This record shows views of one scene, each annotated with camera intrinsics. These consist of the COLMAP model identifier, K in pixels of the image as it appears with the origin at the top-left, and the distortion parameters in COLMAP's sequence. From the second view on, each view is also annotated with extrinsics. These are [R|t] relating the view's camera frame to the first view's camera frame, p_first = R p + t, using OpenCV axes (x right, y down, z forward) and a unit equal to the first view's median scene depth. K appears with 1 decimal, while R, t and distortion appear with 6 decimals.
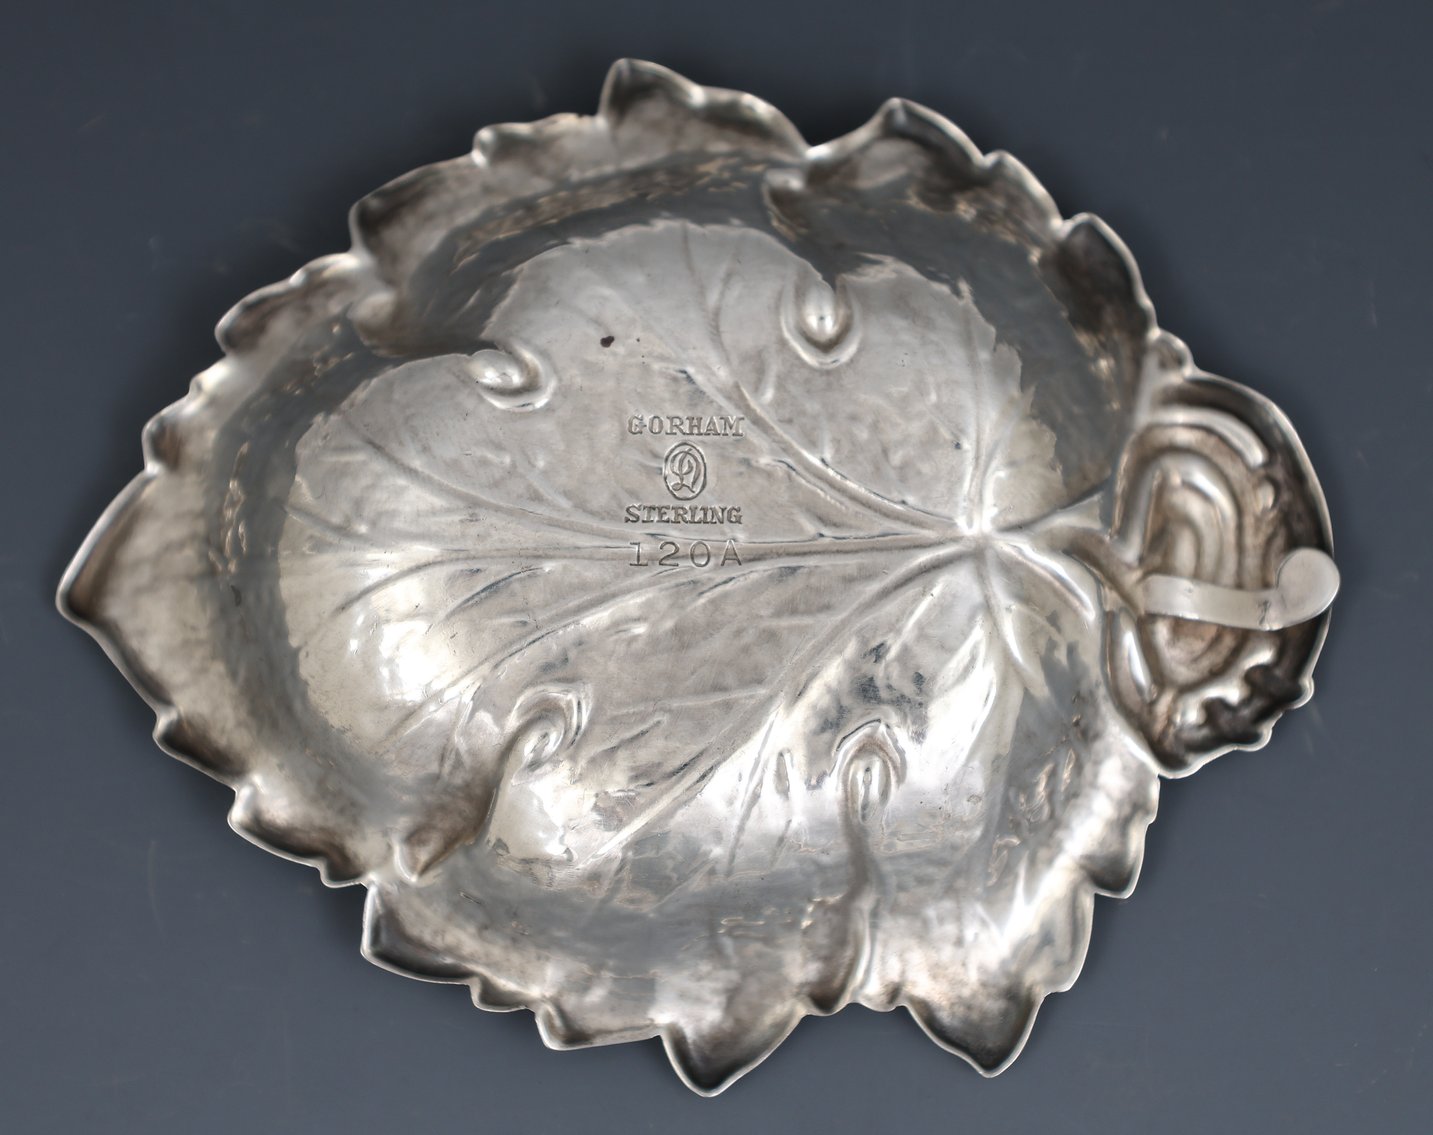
lens RADIAL K [[4357.2, 0, 715.8], [0, 4357.2, 566.4], [0, 0, 1]] dist [-0.119300, 0.000000]
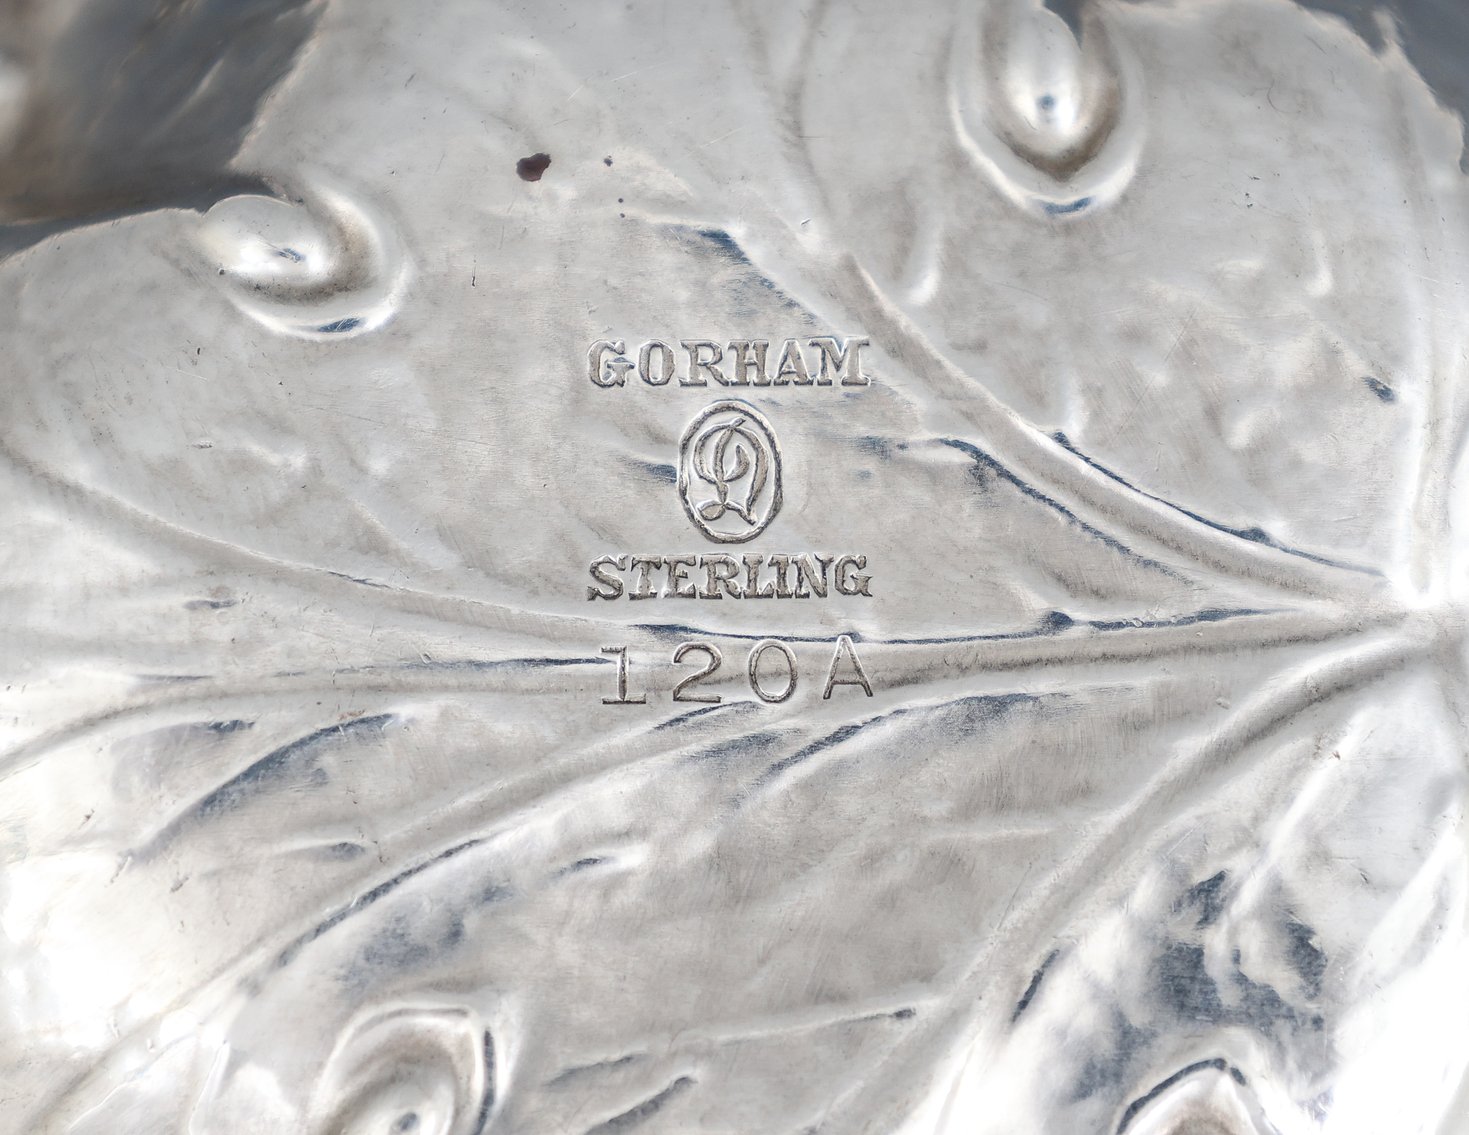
lens RADIAL K [[4017.7, 0, 736.3], [0, 4017.7, 571.3], [0, 0, 1]] dist [-0.047597, 0.000000]
pose [[0.997427, -0.025162, 0.067135, -0.032408], [0.026569, 0.999444, -0.020142, -0.004831], [-0.066591, 0.021874, 0.997541, 0.618379]]
